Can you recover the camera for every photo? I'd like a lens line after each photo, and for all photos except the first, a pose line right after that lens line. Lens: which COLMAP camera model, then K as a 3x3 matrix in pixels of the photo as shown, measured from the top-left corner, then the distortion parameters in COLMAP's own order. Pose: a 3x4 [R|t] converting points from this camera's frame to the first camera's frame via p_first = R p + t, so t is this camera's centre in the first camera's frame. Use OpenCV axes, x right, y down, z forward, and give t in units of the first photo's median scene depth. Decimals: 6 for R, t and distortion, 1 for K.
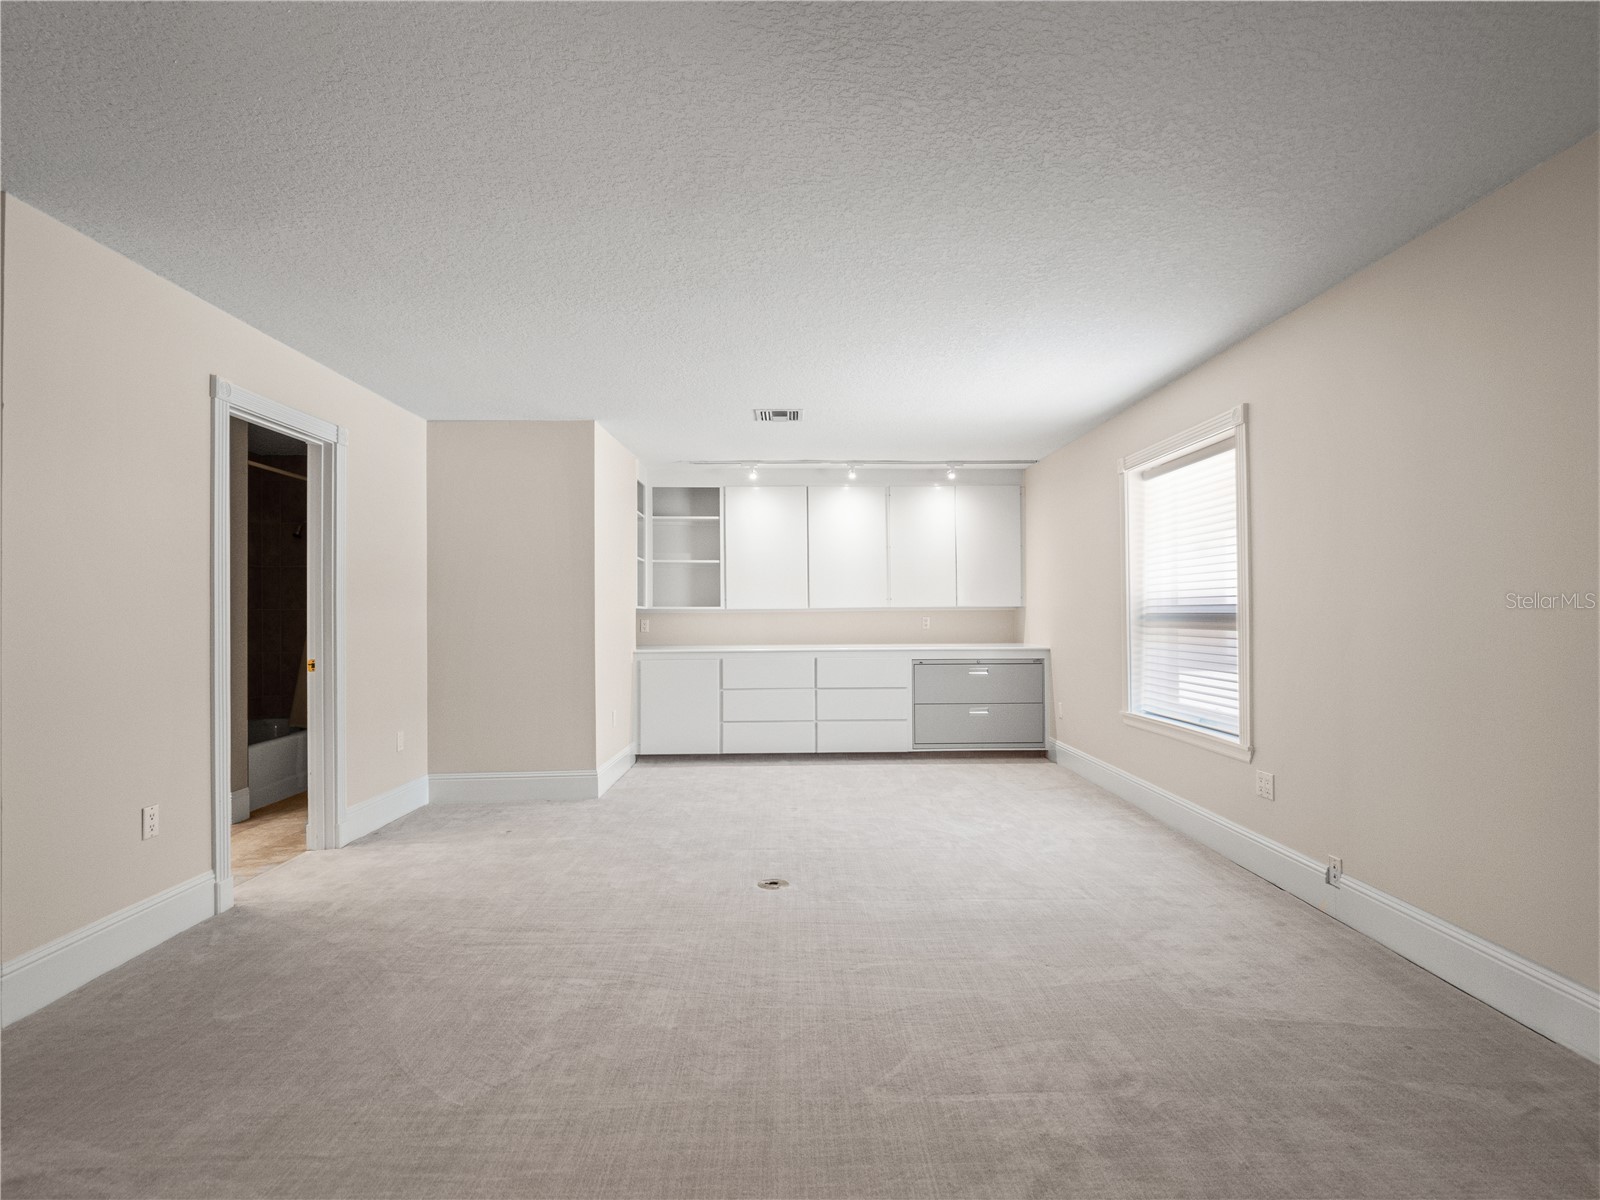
lens RADIAL K [[782.9, 0, 812.5], [0, 782.9, 594.2], [0, 0, 1]] dist [-0.000090, -0.015280]
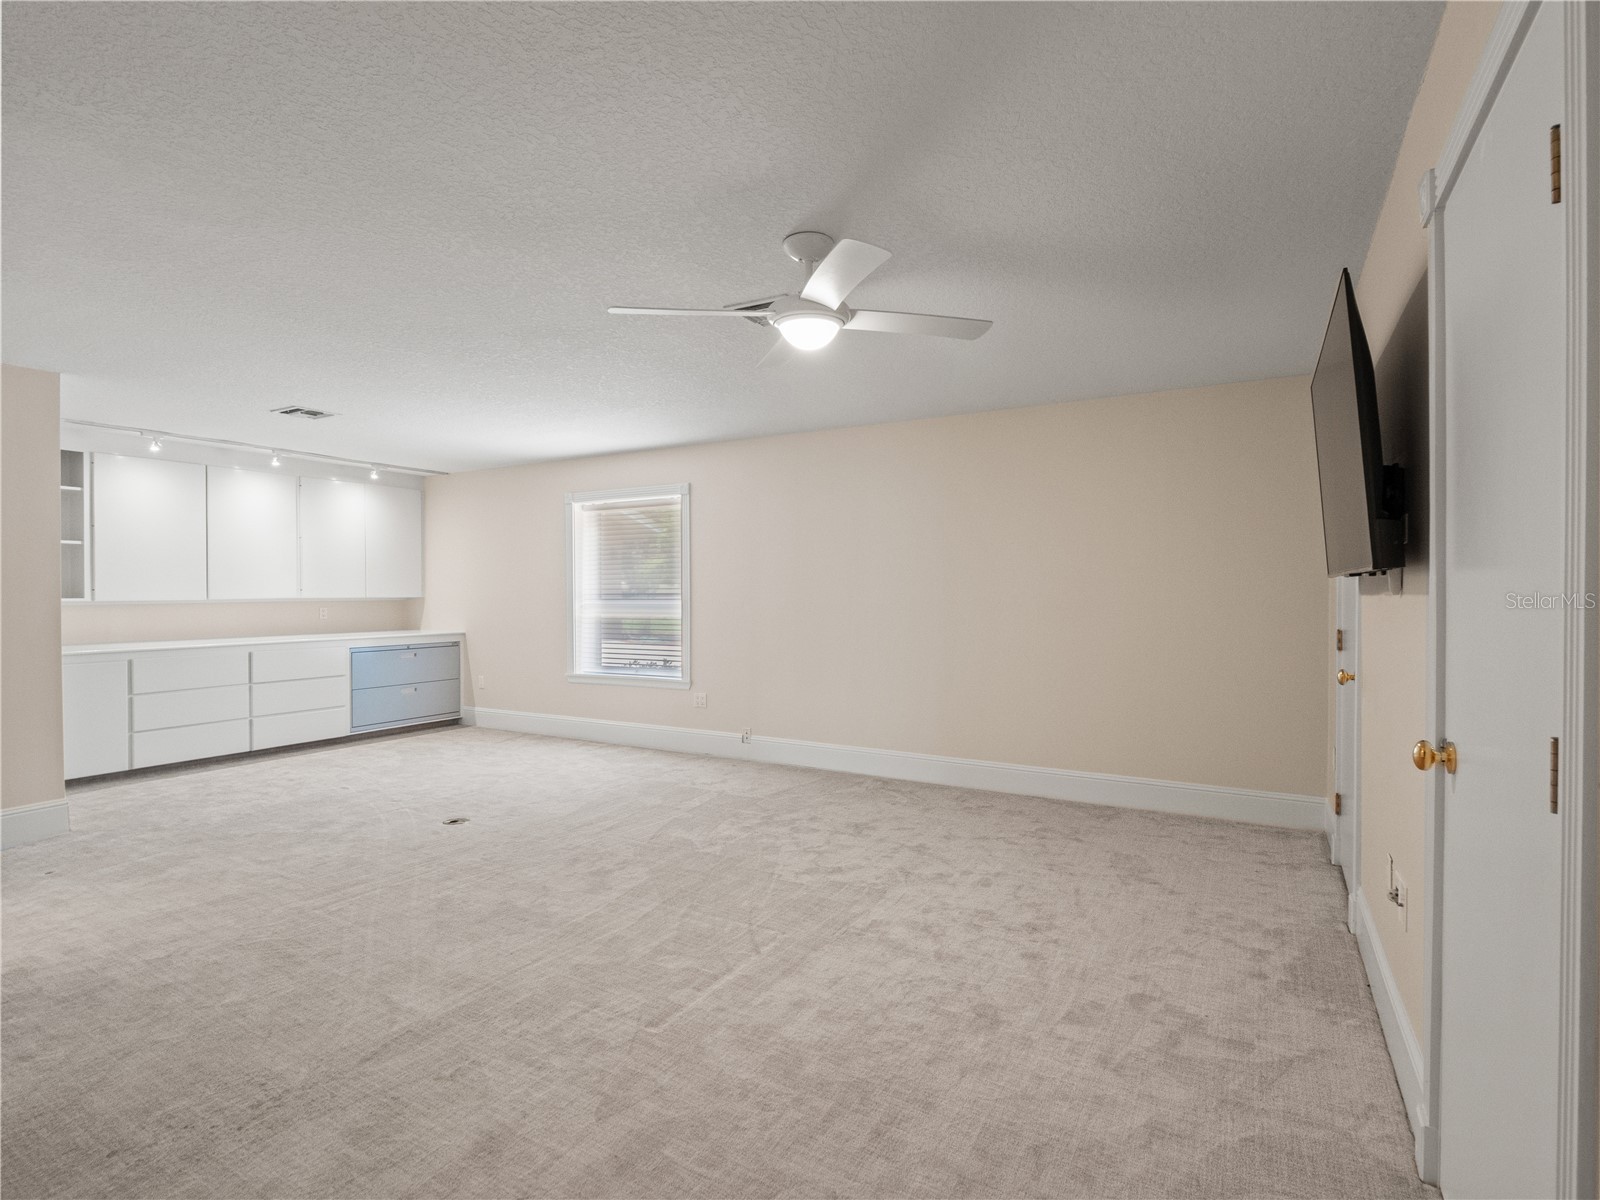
lens RADIAL K [[812.3, 0, 795.7], [0, 812.3, 581.4], [0, 0, 1]] dist [-0.007818, -0.001421]
pose [[0.522320, 0.015197, 0.852614, -0.494449], [-0.018811, 0.999803, -0.006297, -0.011119], [-0.852542, -0.012749, 0.522503, -0.083695]]
